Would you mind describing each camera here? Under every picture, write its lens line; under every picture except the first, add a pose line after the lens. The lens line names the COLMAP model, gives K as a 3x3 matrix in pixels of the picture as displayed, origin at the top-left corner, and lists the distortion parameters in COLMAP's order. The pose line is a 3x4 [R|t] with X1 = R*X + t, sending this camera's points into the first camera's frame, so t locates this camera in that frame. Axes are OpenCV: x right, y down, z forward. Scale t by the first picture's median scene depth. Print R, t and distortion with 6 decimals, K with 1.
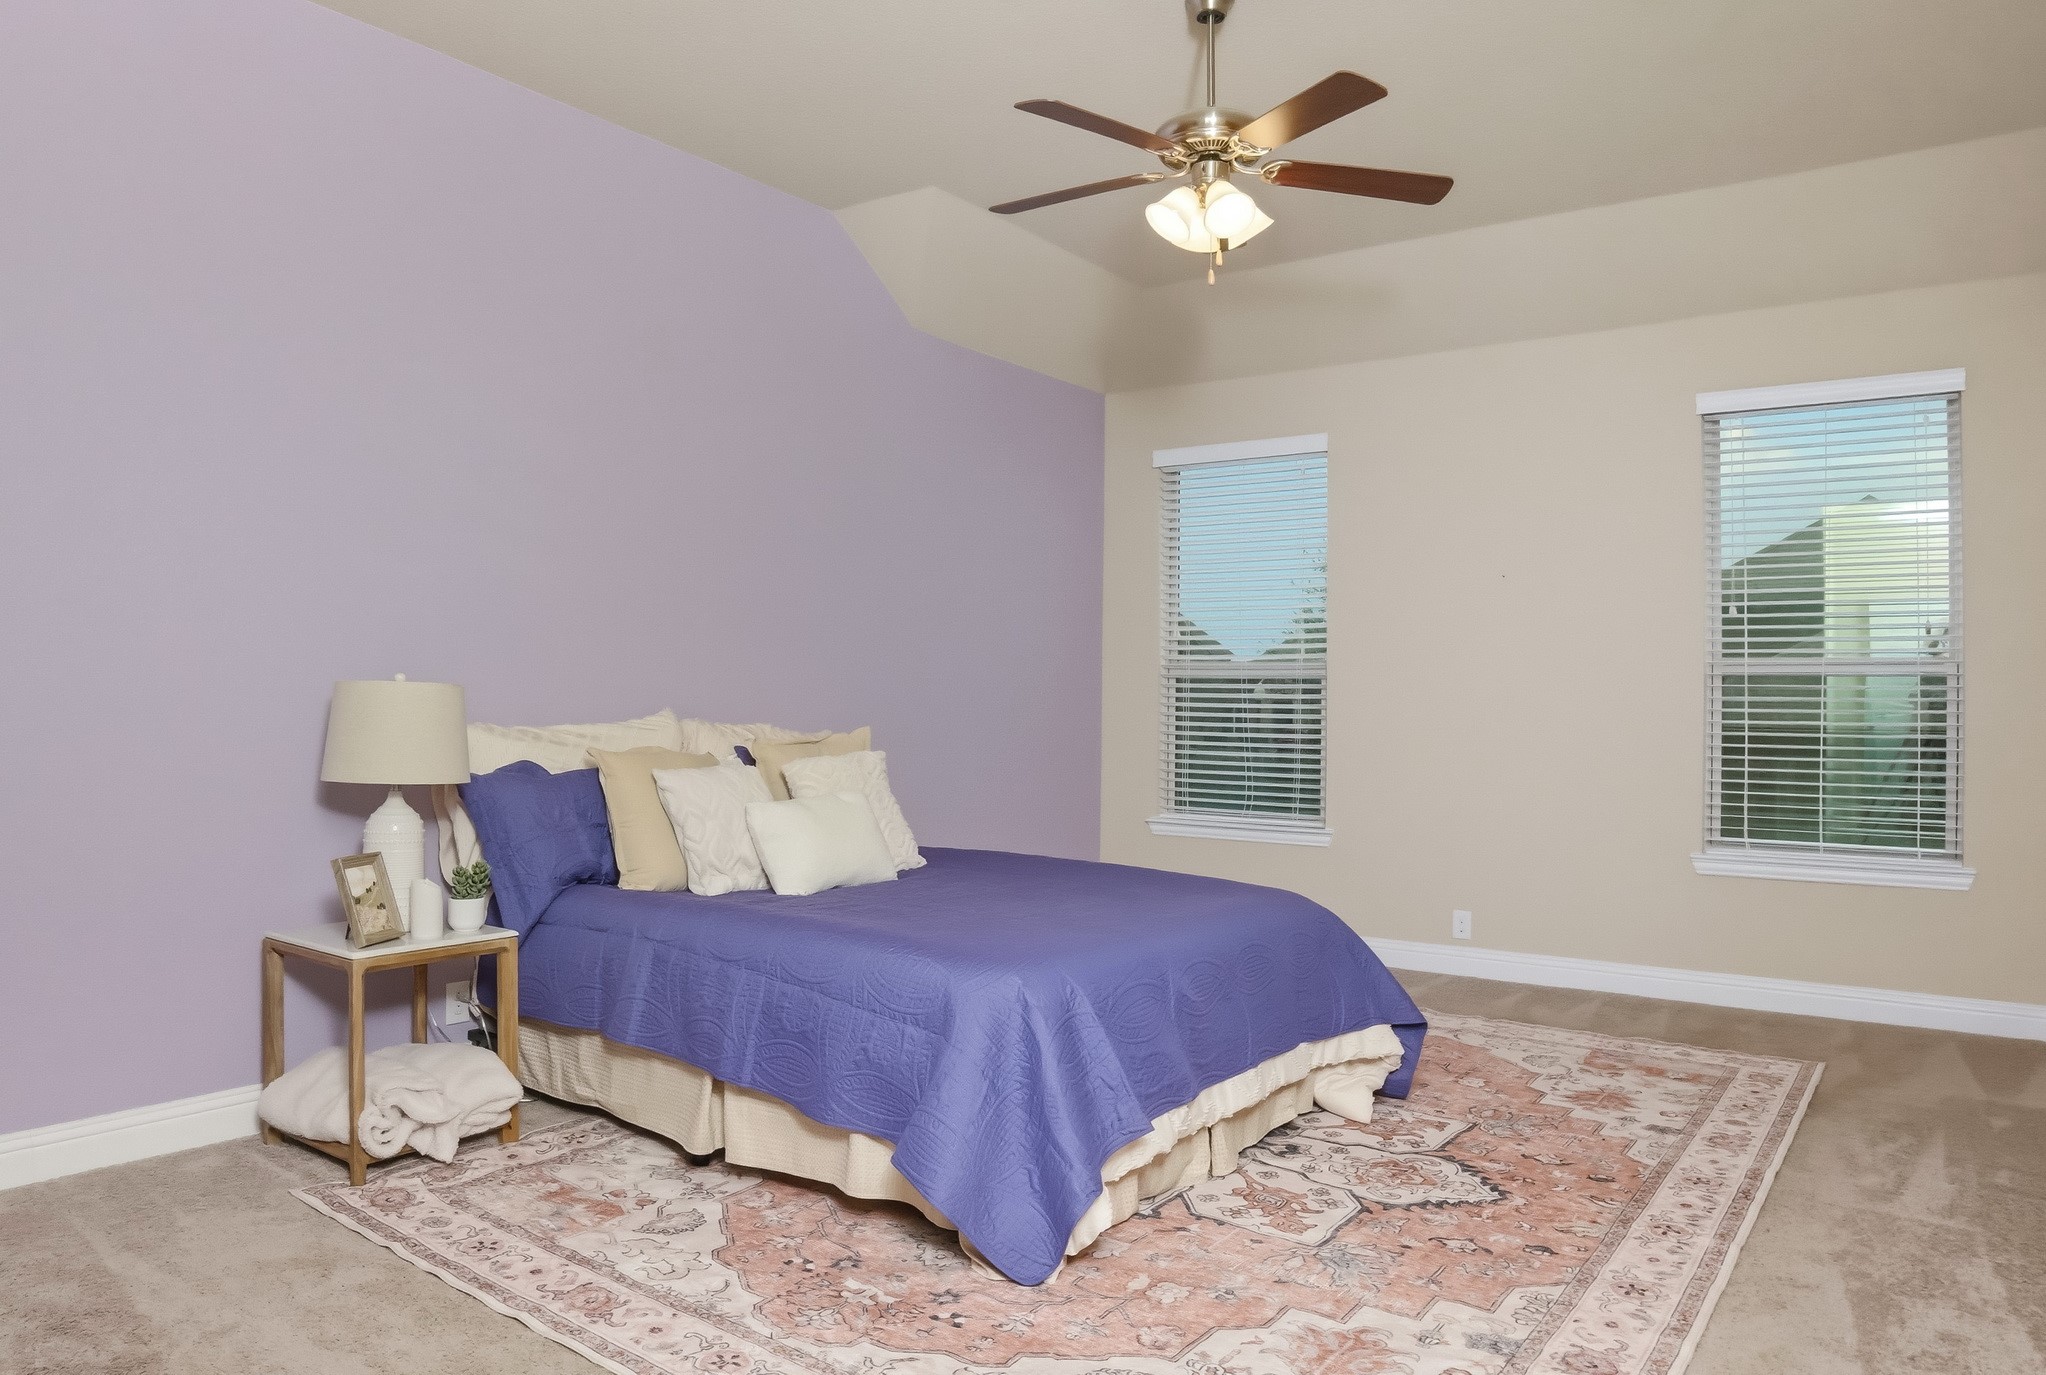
lens RADIAL K [[1400.3, 0, 1023.0], [0, 1400.3, 687.5], [0, 0, 1]] dist [-0.086135, 0.003063]
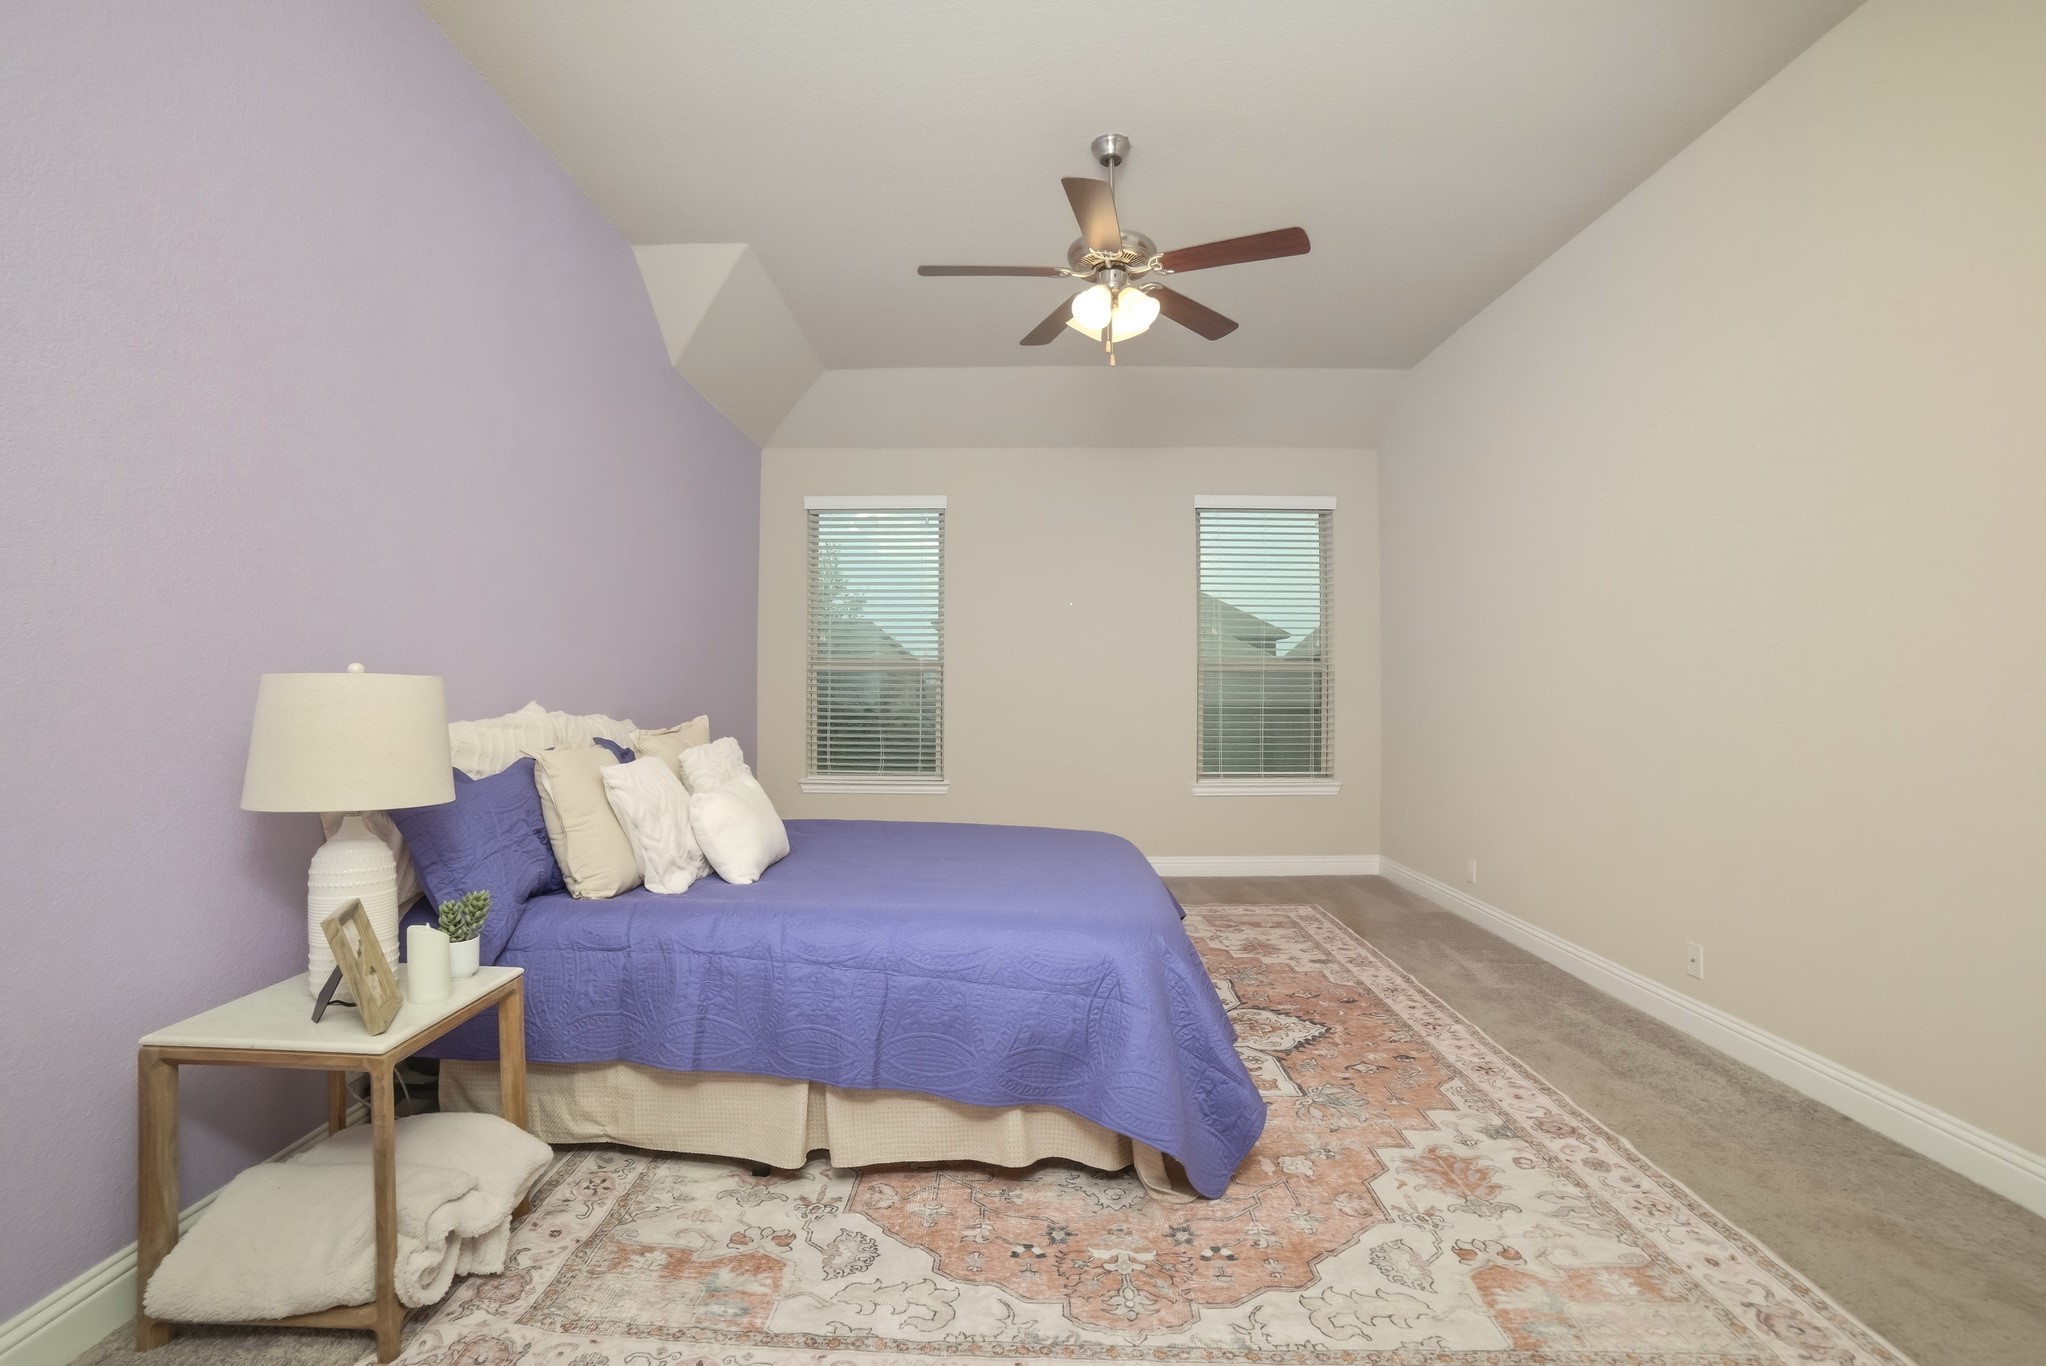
lens RADIAL K [[910.9, 0, 1023.0], [0, 910.9, 683.0], [0, 0, 1]] dist [-0.106312, 0.041510]
pose [[0.817250, -0.004284, 0.576267, -0.456681], [0.003428, 0.999991, 0.002572, 0.001369], [-0.576272, -0.000126, 0.817258, 0.410754]]
